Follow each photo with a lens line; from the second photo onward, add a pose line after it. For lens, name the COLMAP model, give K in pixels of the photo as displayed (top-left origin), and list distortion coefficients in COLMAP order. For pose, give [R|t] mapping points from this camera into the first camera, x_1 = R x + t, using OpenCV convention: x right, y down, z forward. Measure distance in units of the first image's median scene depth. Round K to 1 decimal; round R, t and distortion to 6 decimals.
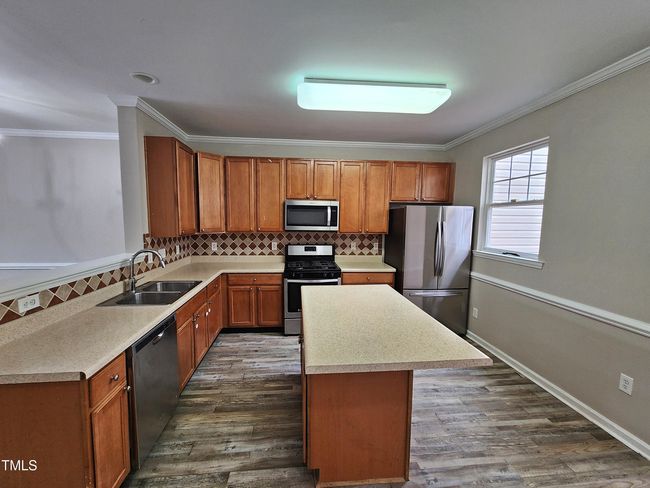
lens RADIAL K [[275.2, 0, 321.9], [0, 275.2, 245.1], [0, 0, 1]] dist [-0.000257, -0.000006]
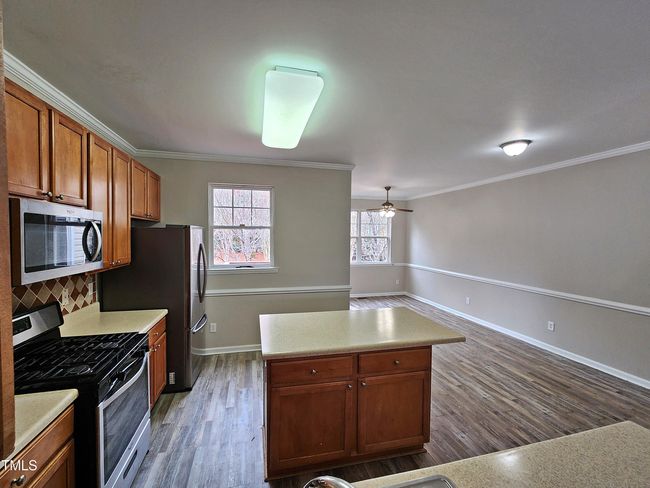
lens RADIAL K [[275.2, 0, 321.9], [0, 275.2, 245.1], [0, 0, 1]] dist [-0.000257, -0.000006]
pose [[-0.146904, -0.046218, 0.988070, -0.558724], [0.084955, 0.994627, 0.059156, -0.101088], [-0.985496, 0.092632, -0.142188, 0.733208]]
